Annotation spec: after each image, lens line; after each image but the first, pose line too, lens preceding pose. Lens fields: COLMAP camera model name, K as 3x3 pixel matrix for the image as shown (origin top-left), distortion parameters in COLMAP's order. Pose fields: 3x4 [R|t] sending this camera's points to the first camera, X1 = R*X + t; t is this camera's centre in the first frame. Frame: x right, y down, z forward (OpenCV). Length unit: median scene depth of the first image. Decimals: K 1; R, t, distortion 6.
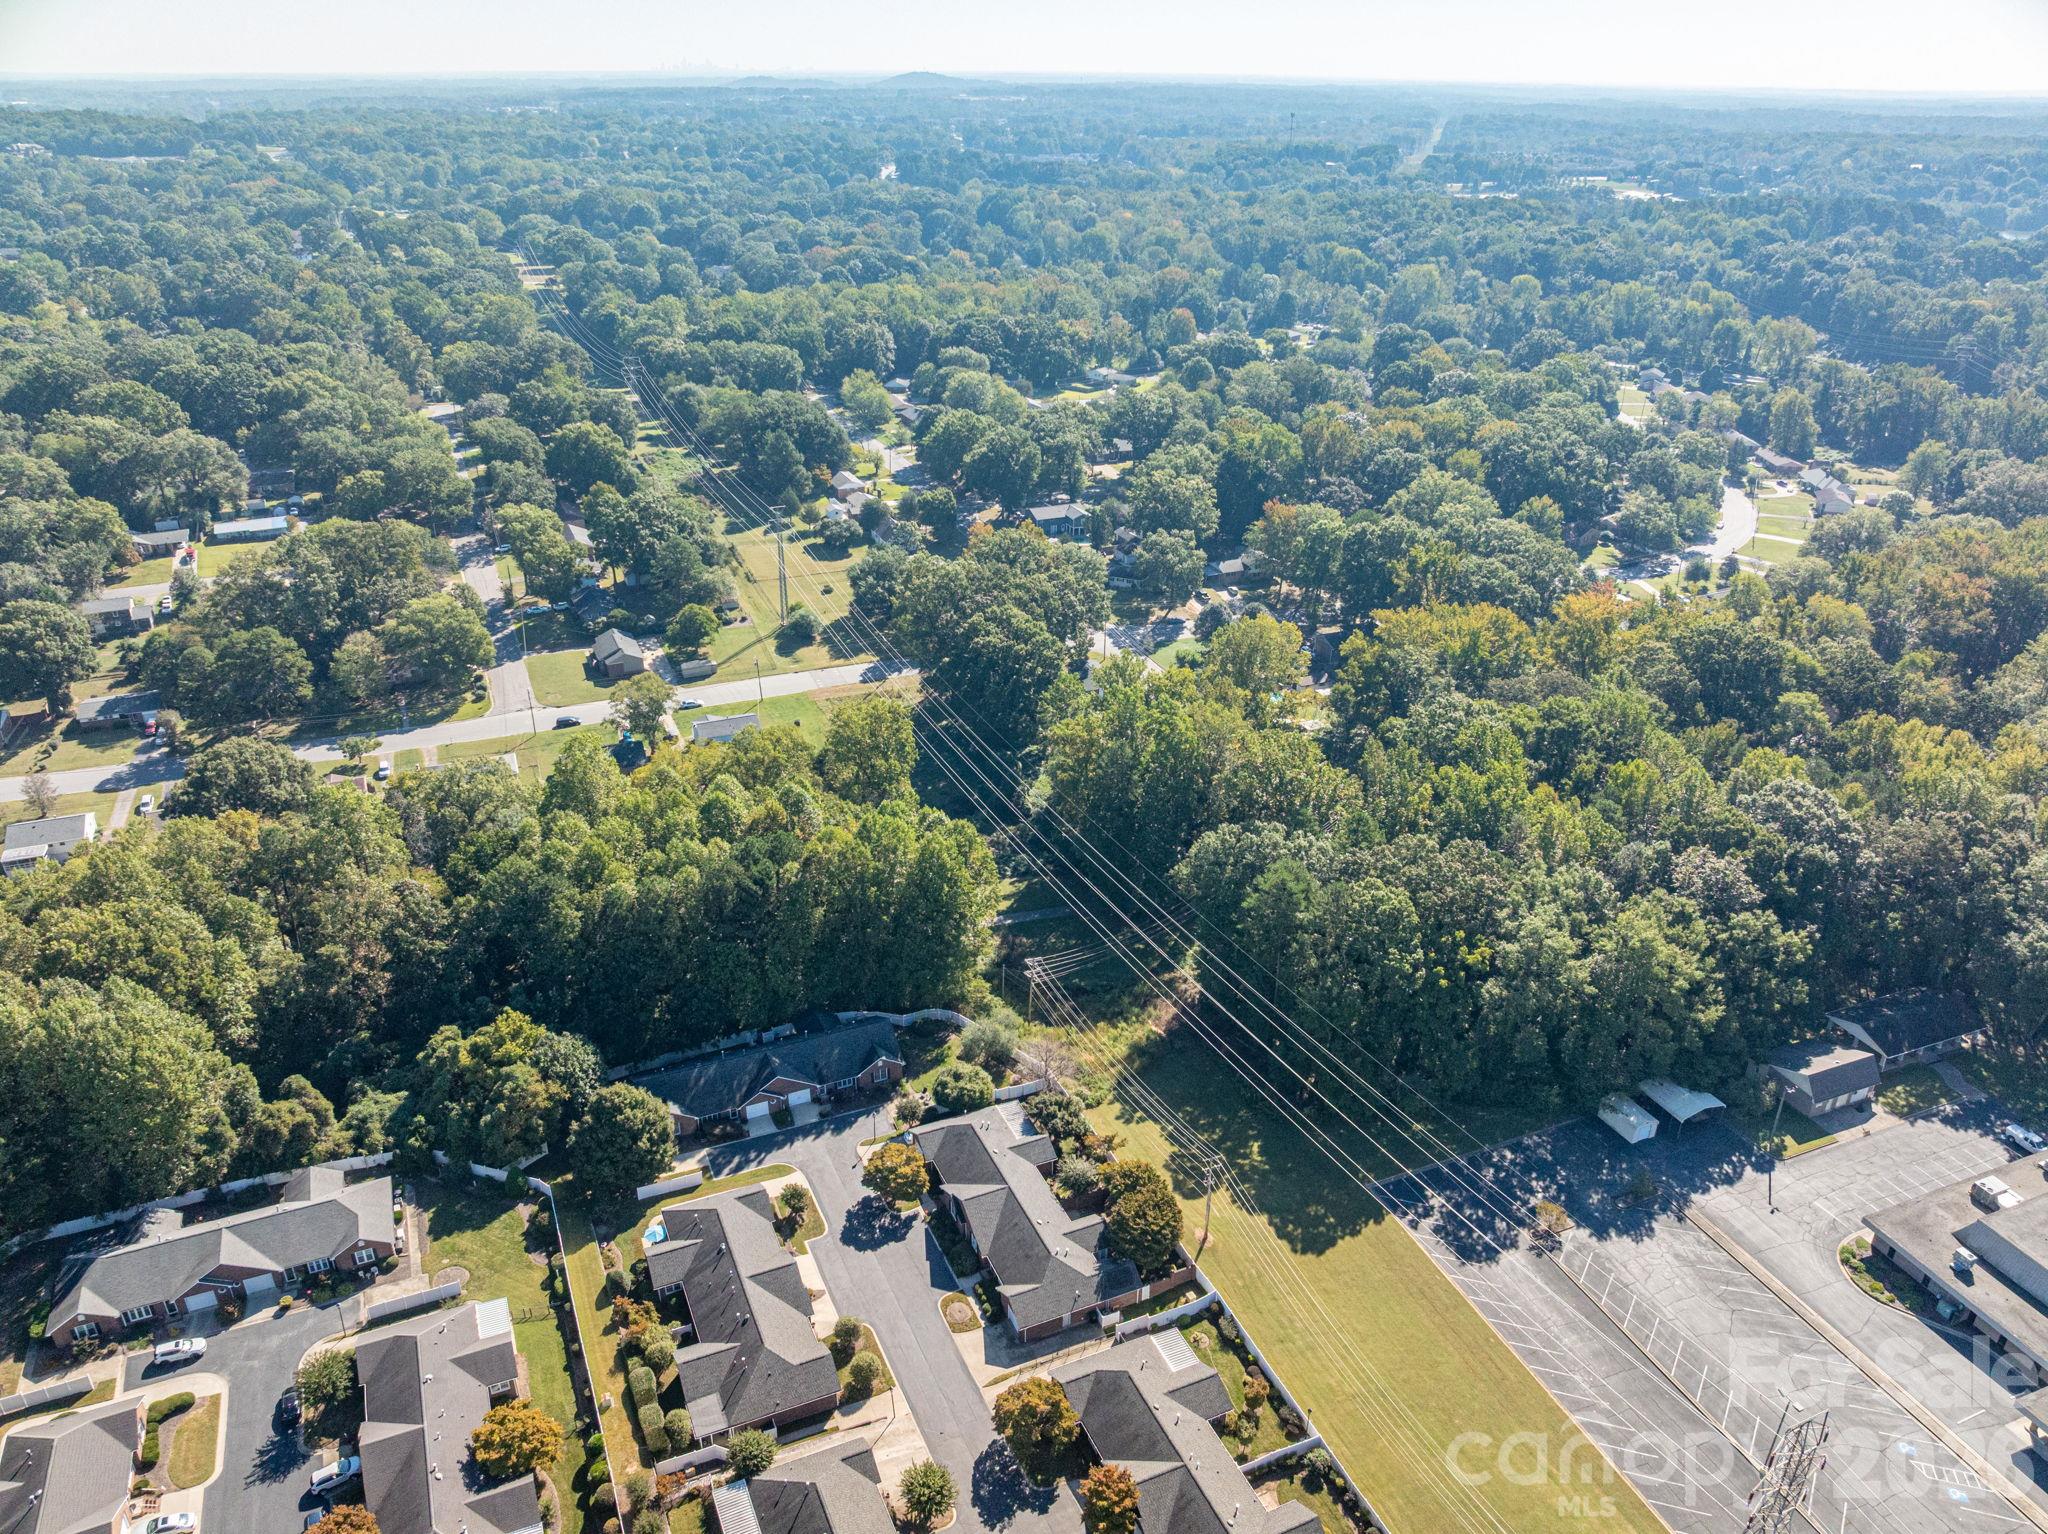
lens RADIAL K [[1451.0, 0, 1024.0], [0, 1451.0, 767.0], [0, 0, 1]] dist [-0.018524, -0.026980]
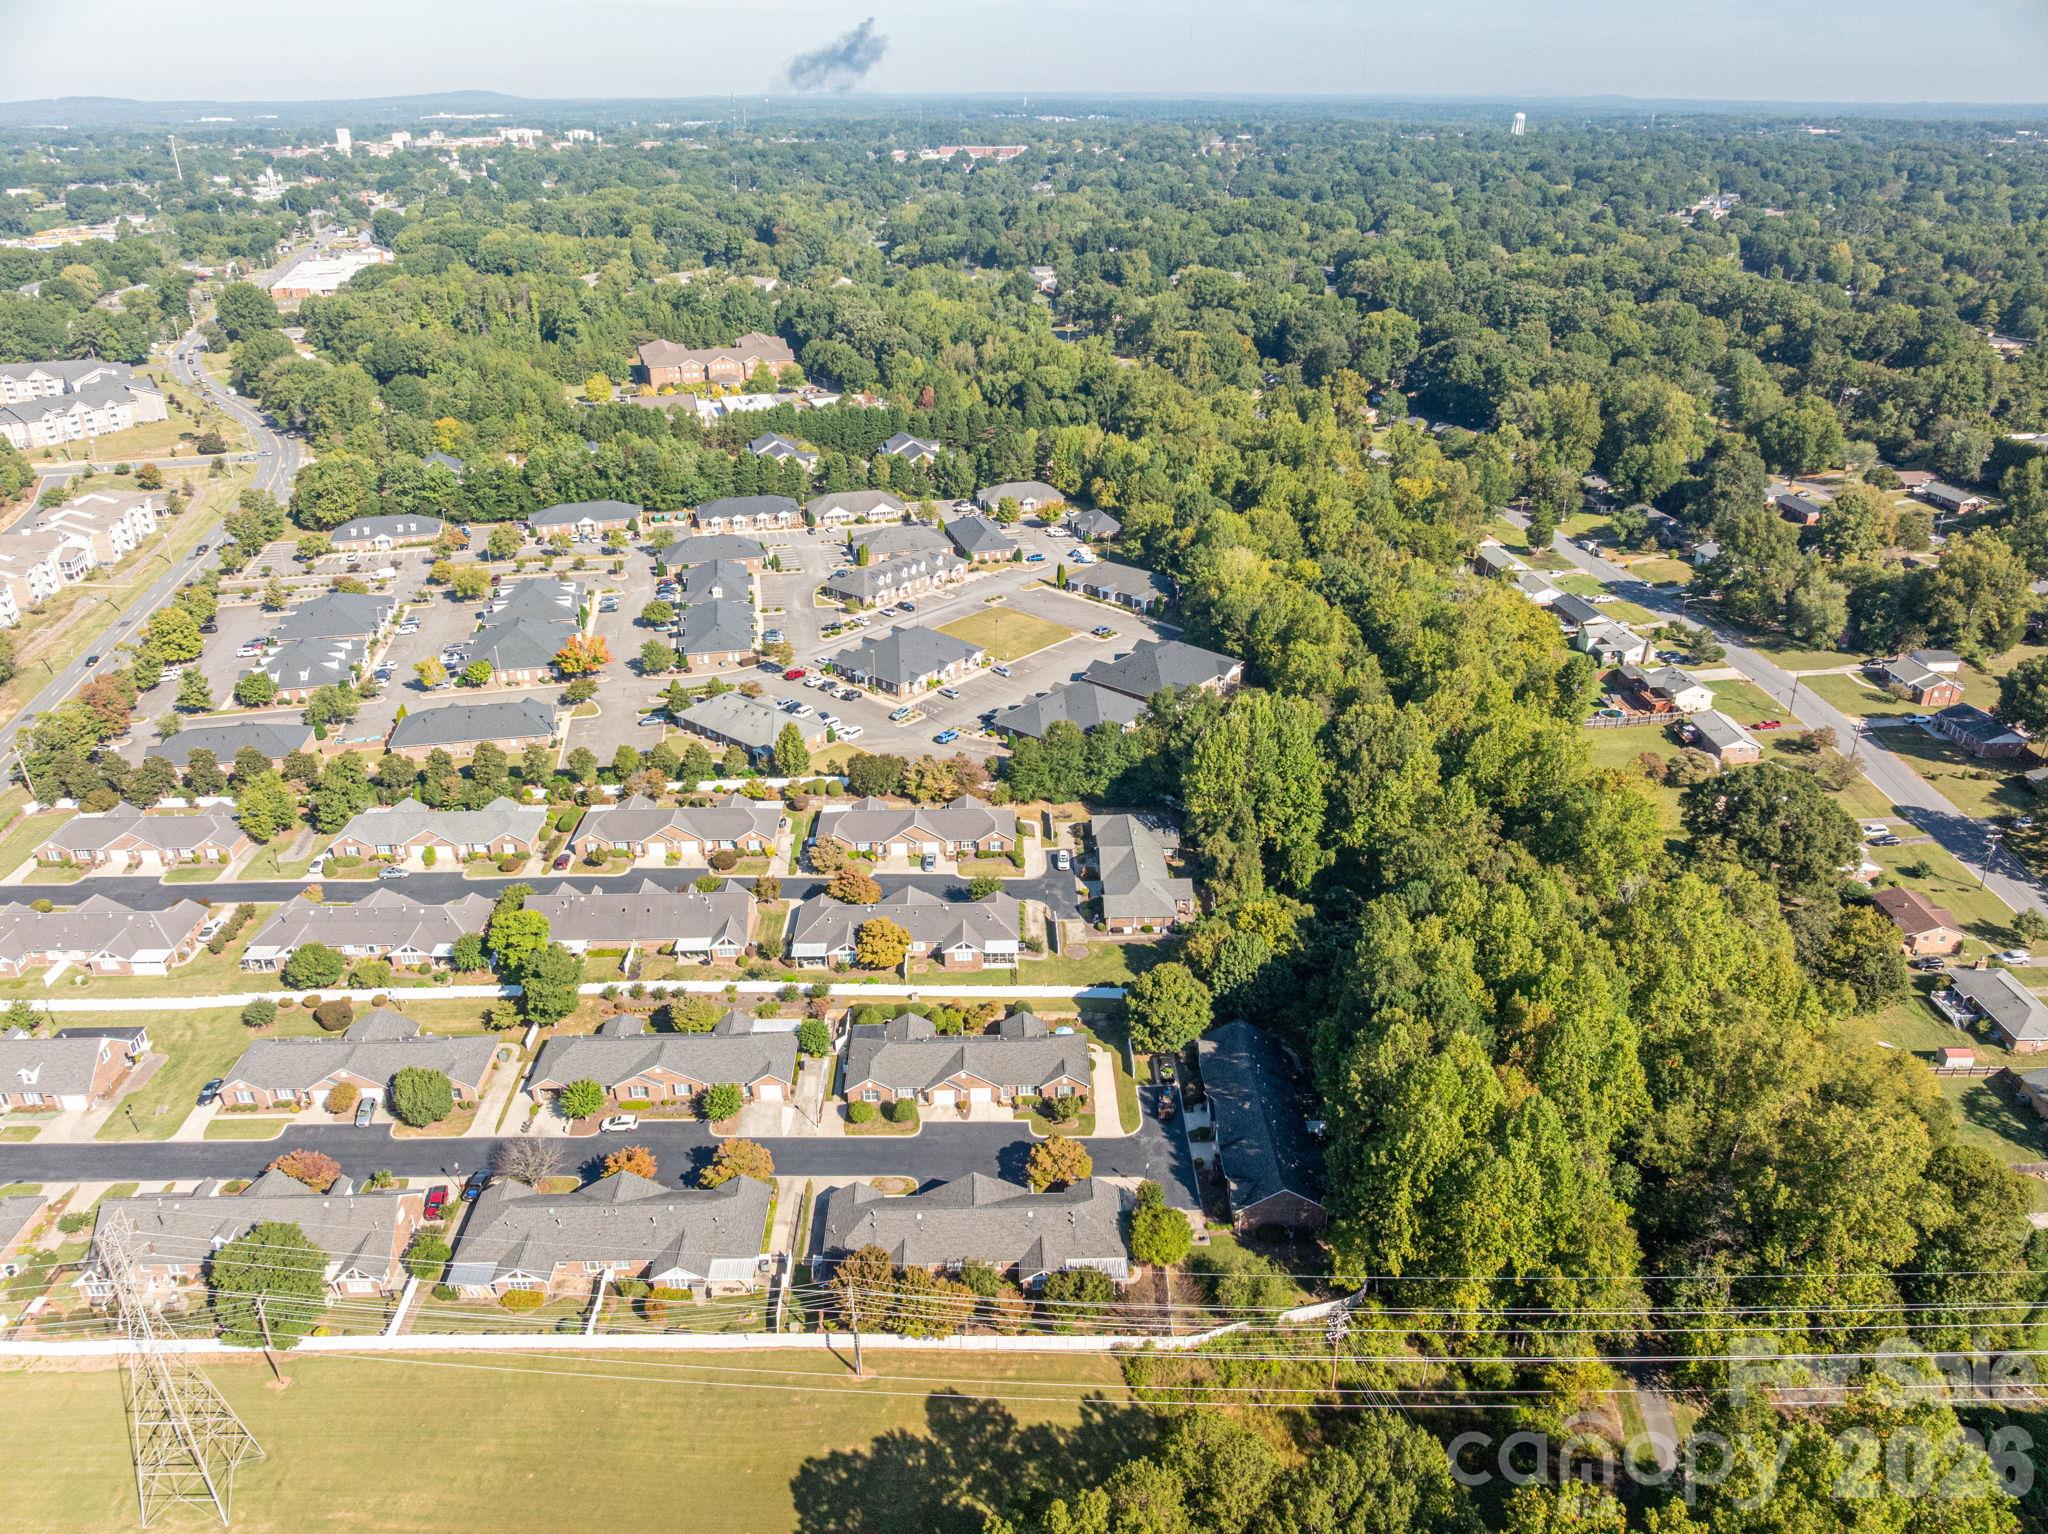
lens RADIAL K [[1451.0, 0, 1024.0], [0, 1451.0, 767.0], [0, 0, 1]] dist [-0.018524, -0.026980]
pose [[-0.375154, 0.397778, -0.837277, 0.644372], [-0.410603, 0.738491, 0.534823, -0.449925], [0.831062, 0.544430, -0.113719, 0.906948]]
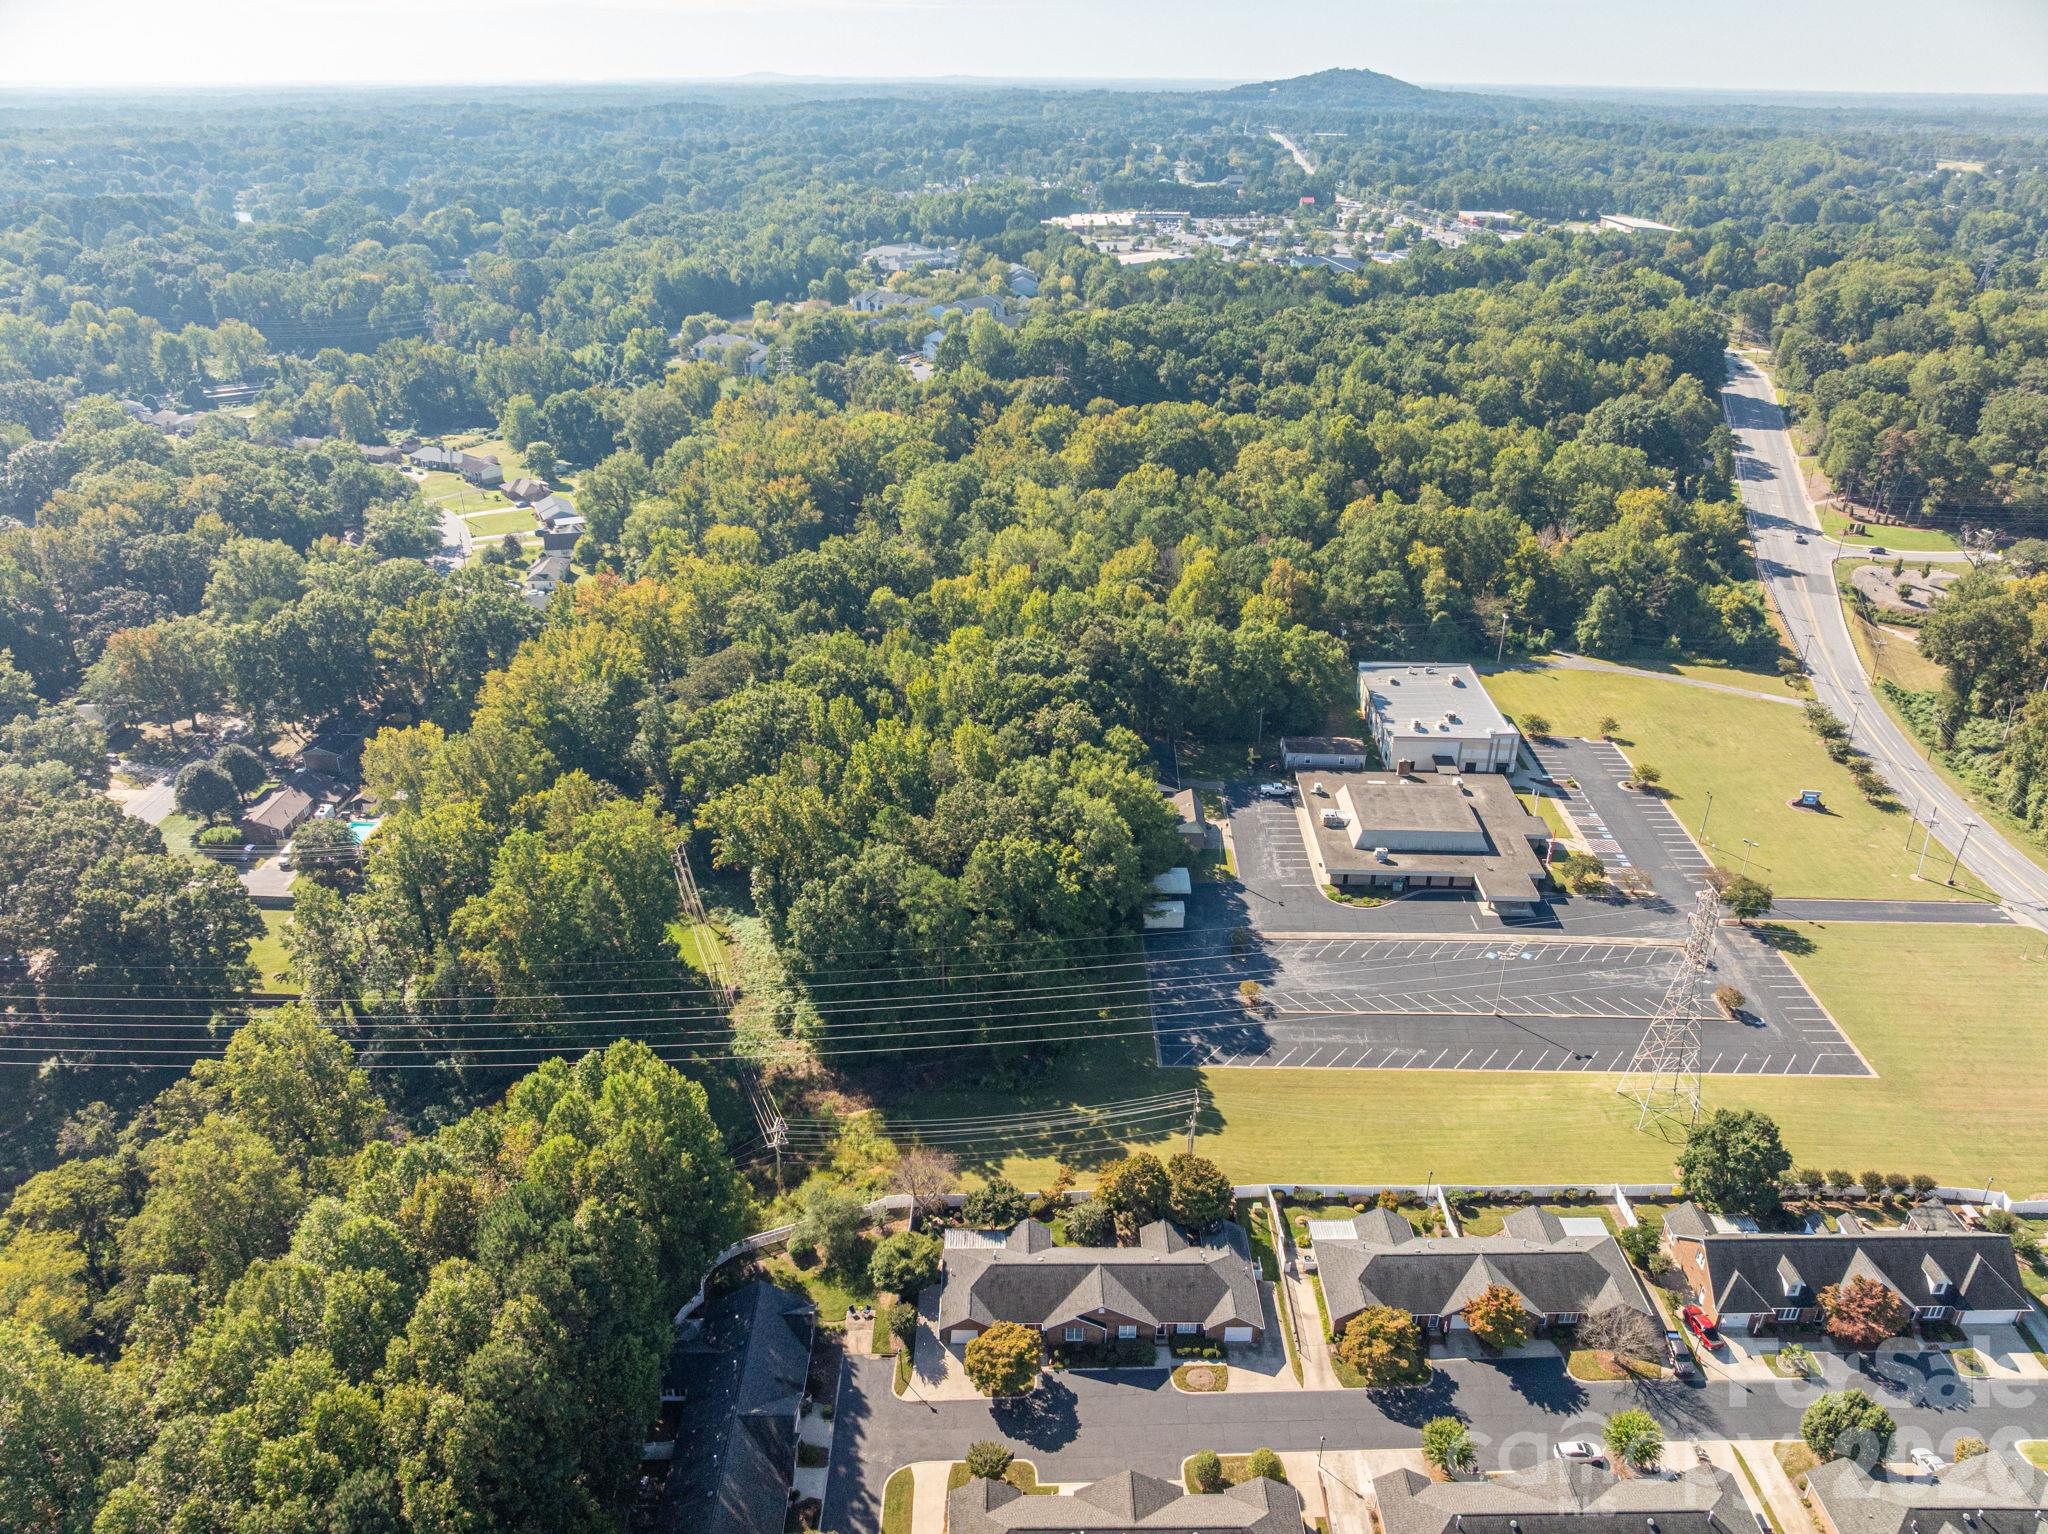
lens RADIAL K [[1451.0, 0, 1024.0], [0, 1451.0, 767.0], [0, 0, 1]] dist [-0.018524, -0.026980]
pose [[0.396200, -0.406958, 0.823049, -0.625313], [0.405014, 0.881945, 0.241114, -0.225671], [-0.824008, 0.237817, 0.514251, 0.446357]]
